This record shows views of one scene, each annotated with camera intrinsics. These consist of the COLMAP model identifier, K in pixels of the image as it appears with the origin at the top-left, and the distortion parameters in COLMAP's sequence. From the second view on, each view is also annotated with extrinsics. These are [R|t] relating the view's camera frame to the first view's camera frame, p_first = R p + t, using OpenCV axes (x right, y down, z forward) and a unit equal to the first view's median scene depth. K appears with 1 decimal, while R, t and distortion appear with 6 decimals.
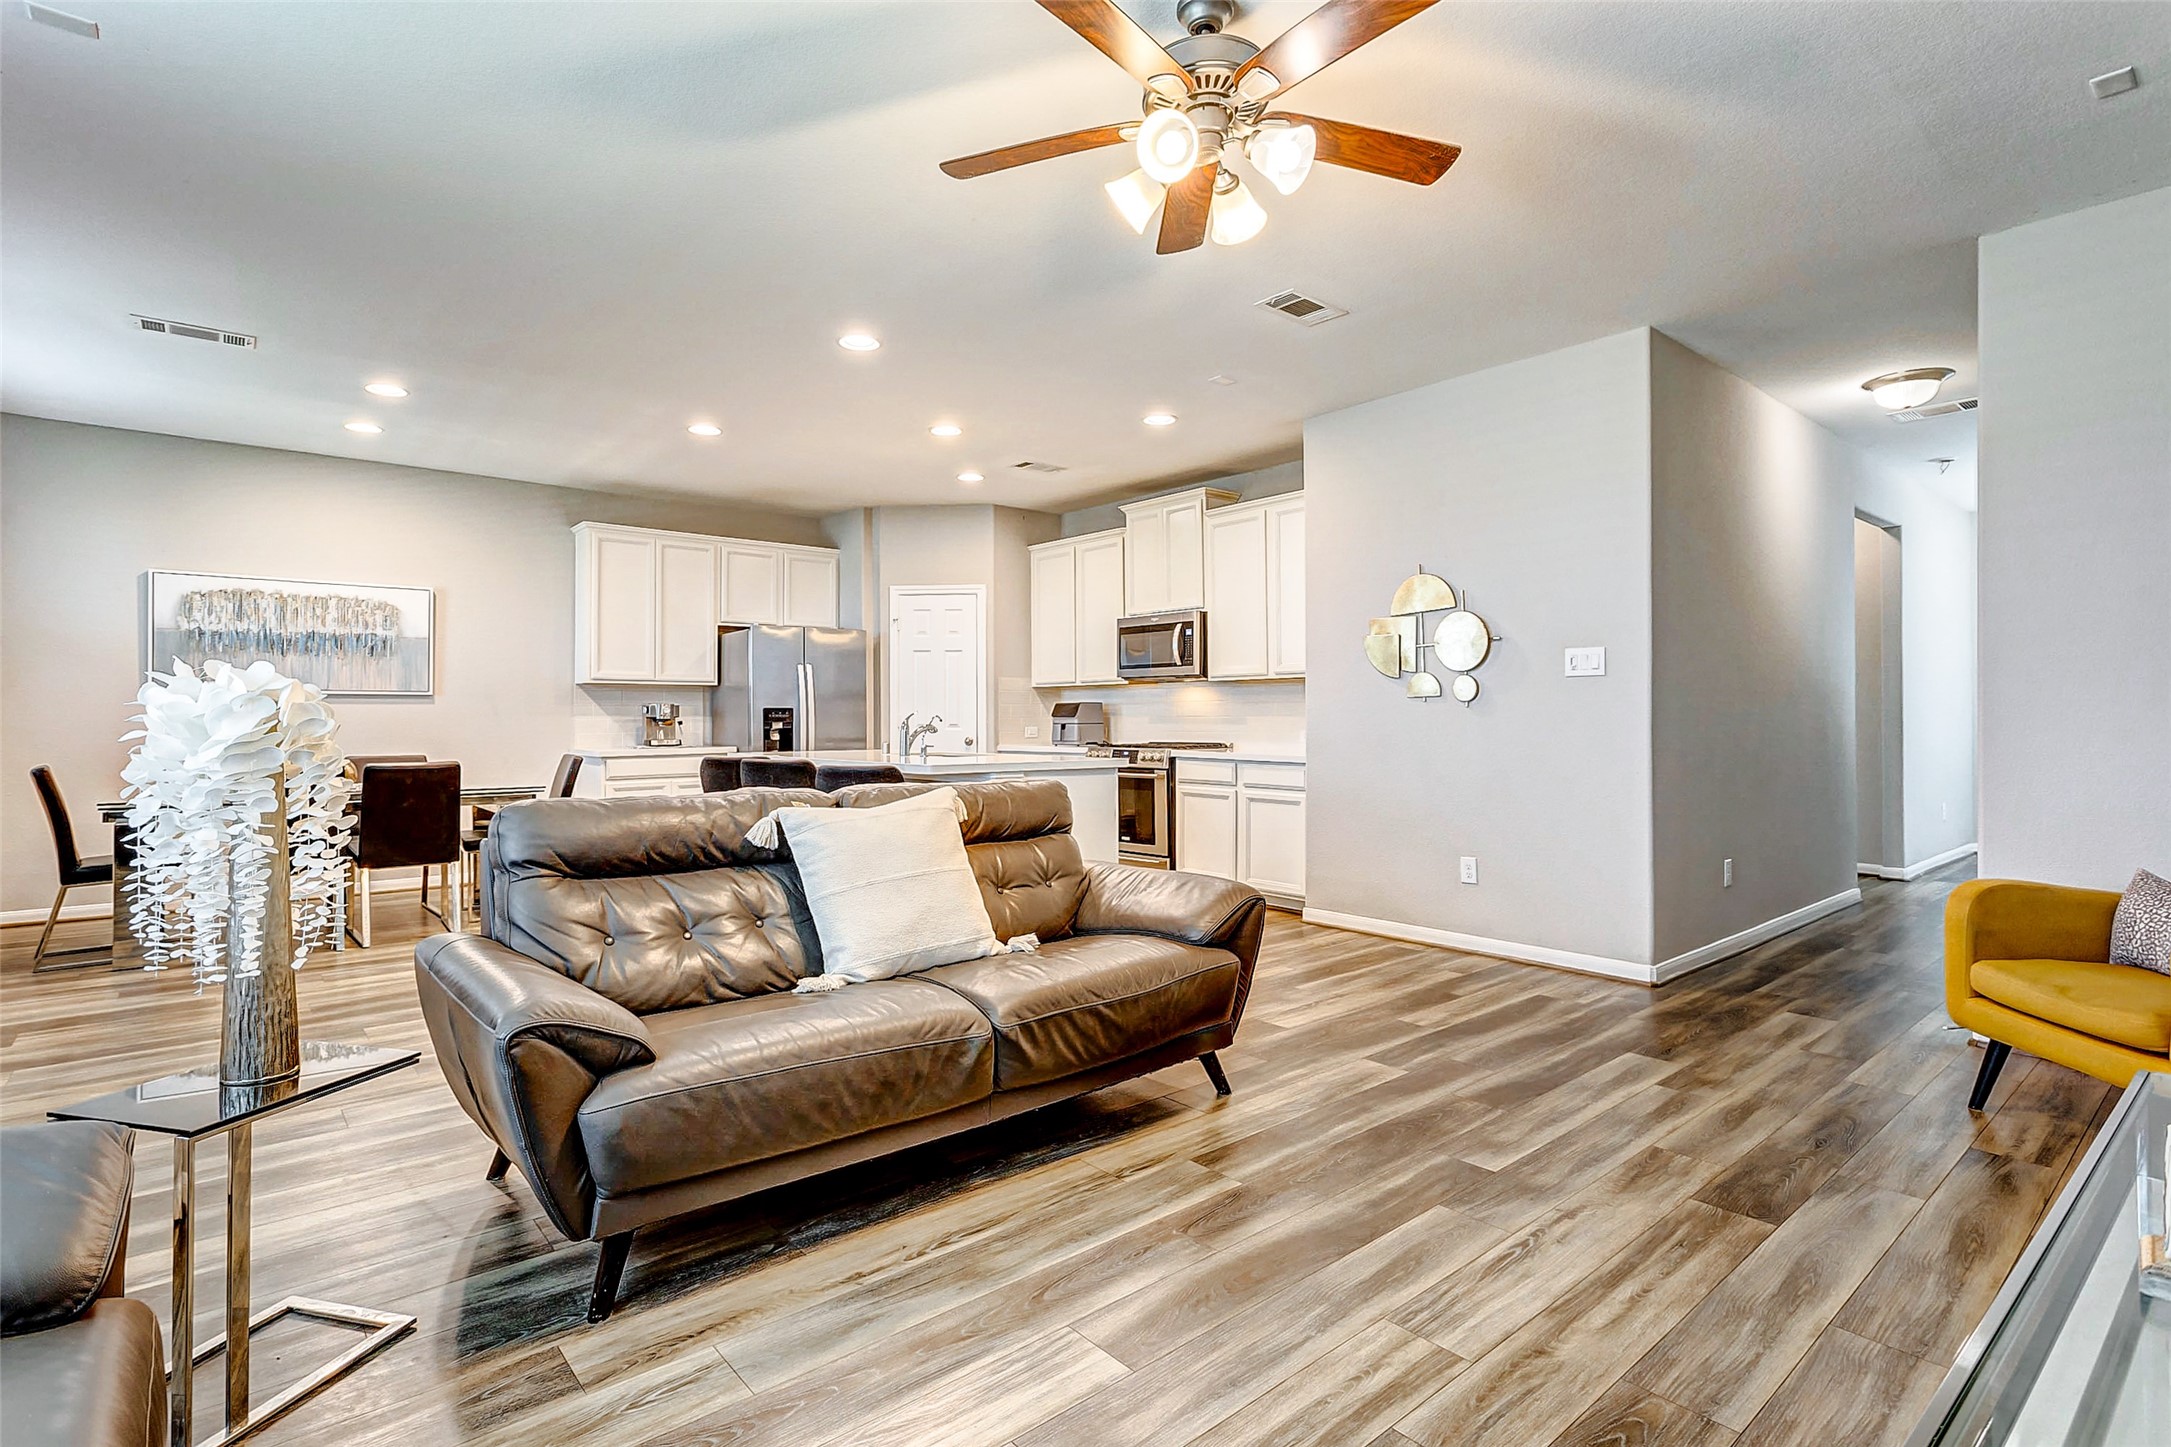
lens RADIAL K [[1055.9, 0, 1070.6], [0, 1055.9, 706.7], [0, 0, 1]] dist [-0.002851, 0.000117]
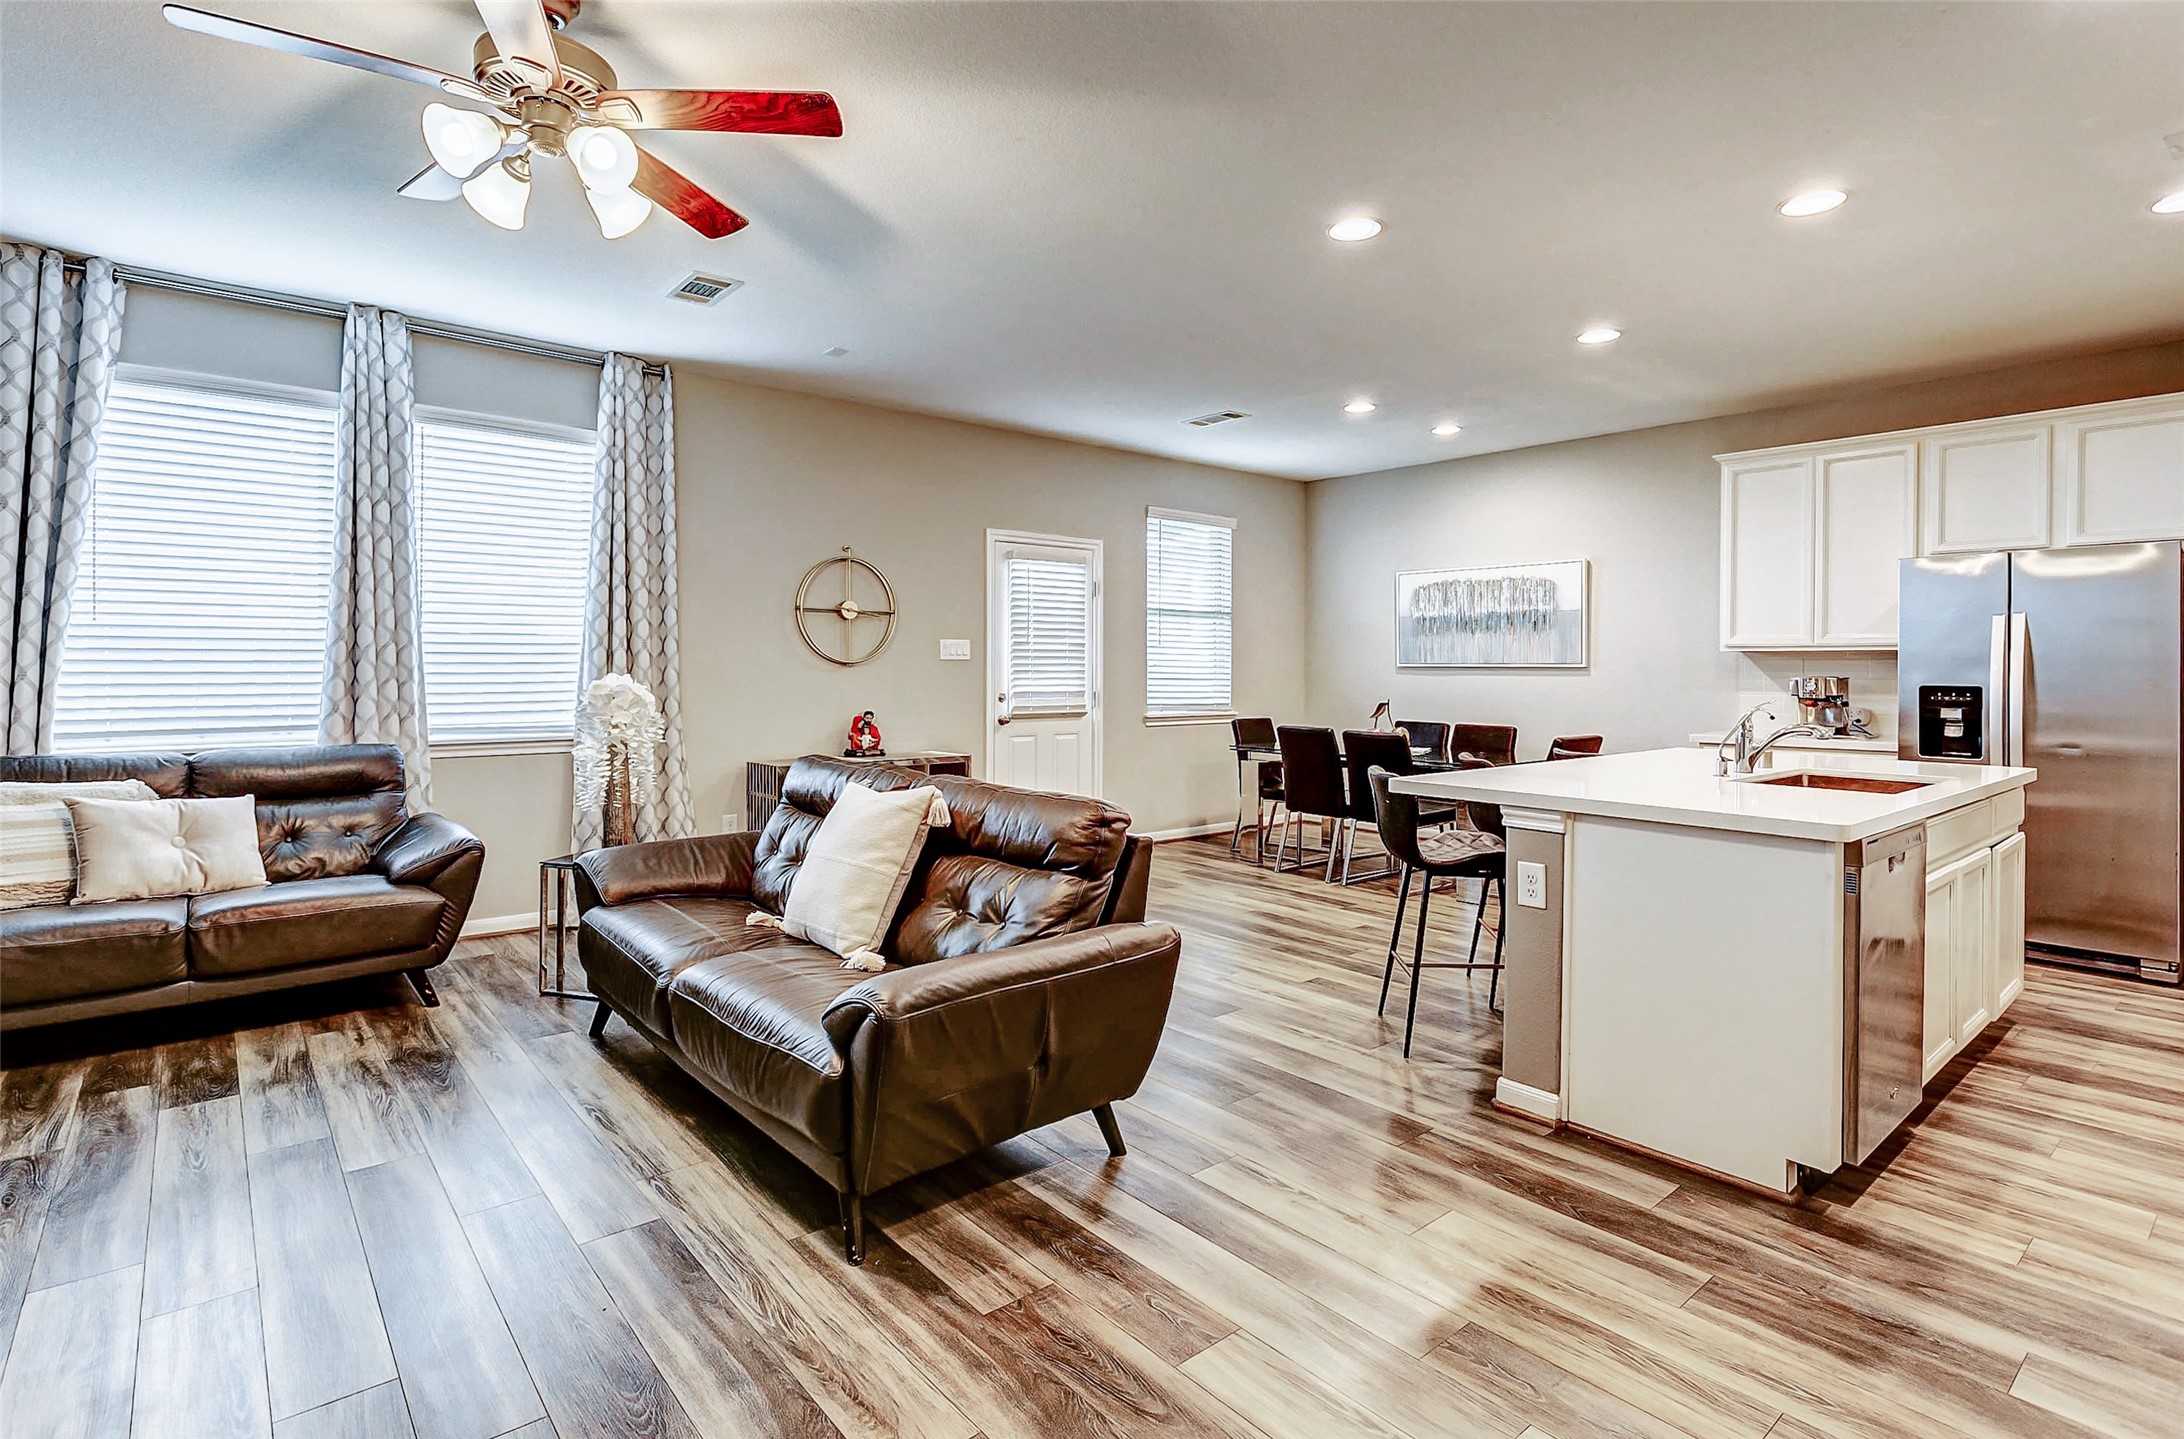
lens RADIAL K [[1059.9, 0, 1080.6], [0, 1059.9, 679.9], [0, 0, 1]] dist [-0.005987, 0.005494]
pose [[-0.000126, 0.013876, -0.999904, 0.426203], [0.003880, 0.999896, 0.013875, -0.016147], [0.999992, -0.003878, -0.000180, 0.577826]]
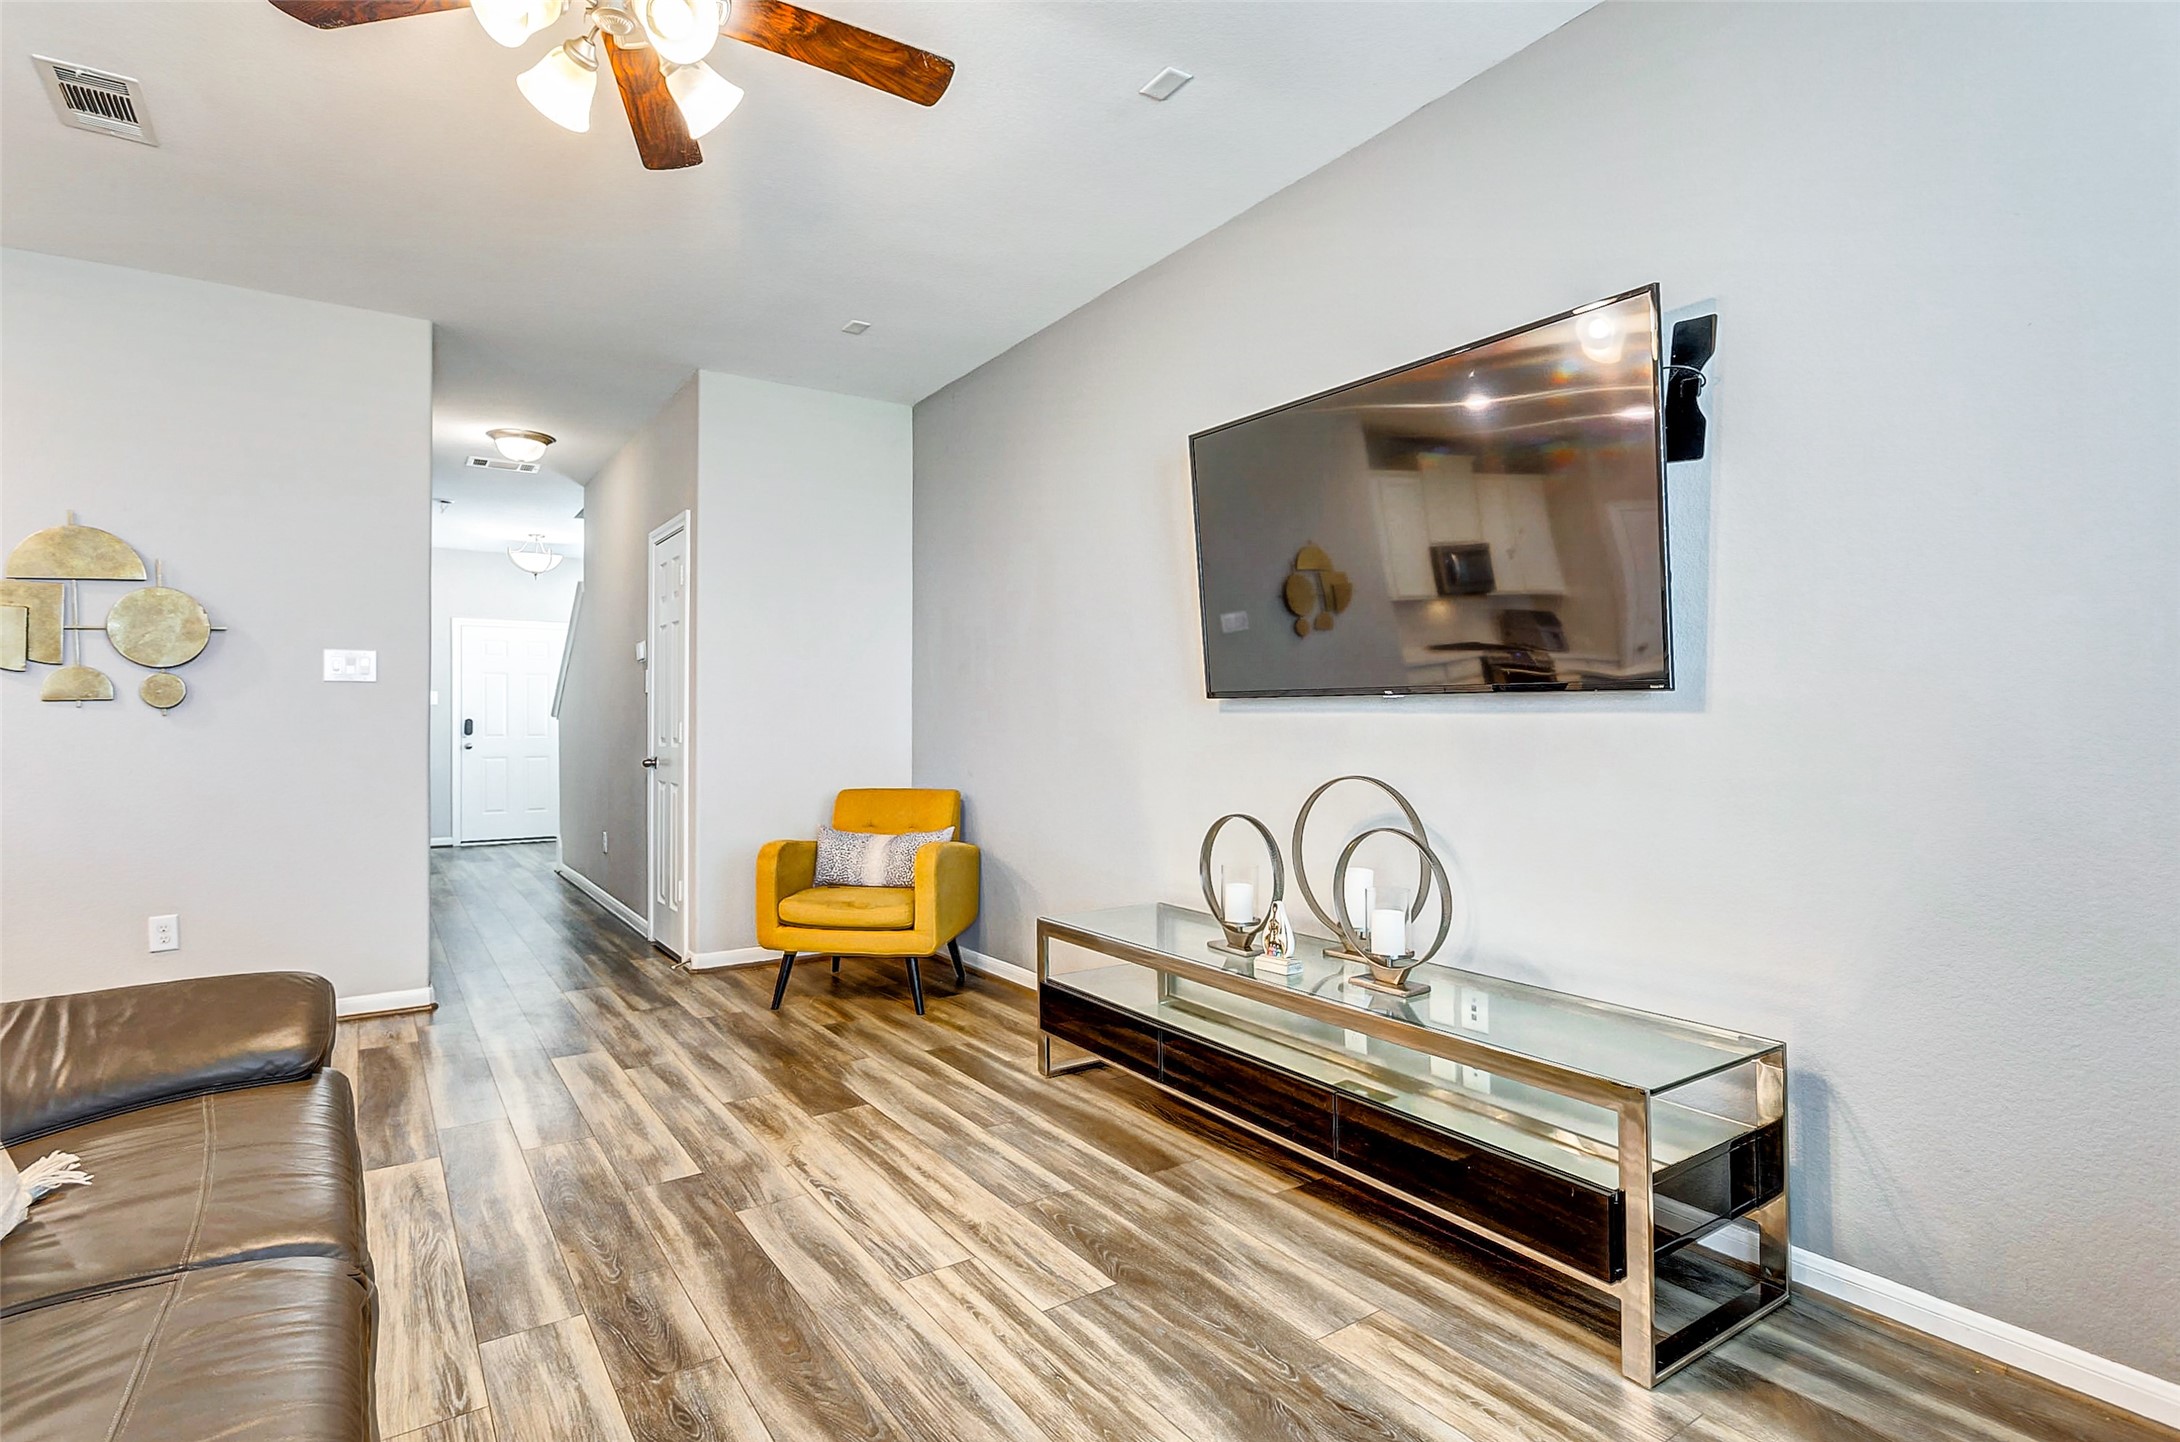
lens RADIAL K [[1058.0, 0, 1067.9], [0, 1058.0, 709.7], [0, 0, 1]] dist [-0.005987, 0.005494]
pose [[0.103550, 0.010912, 0.994564, -0.243674], [-0.005794, 0.999929, -0.010368, -0.000407], [-0.994607, -0.004688, 0.103605, 0.224314]]
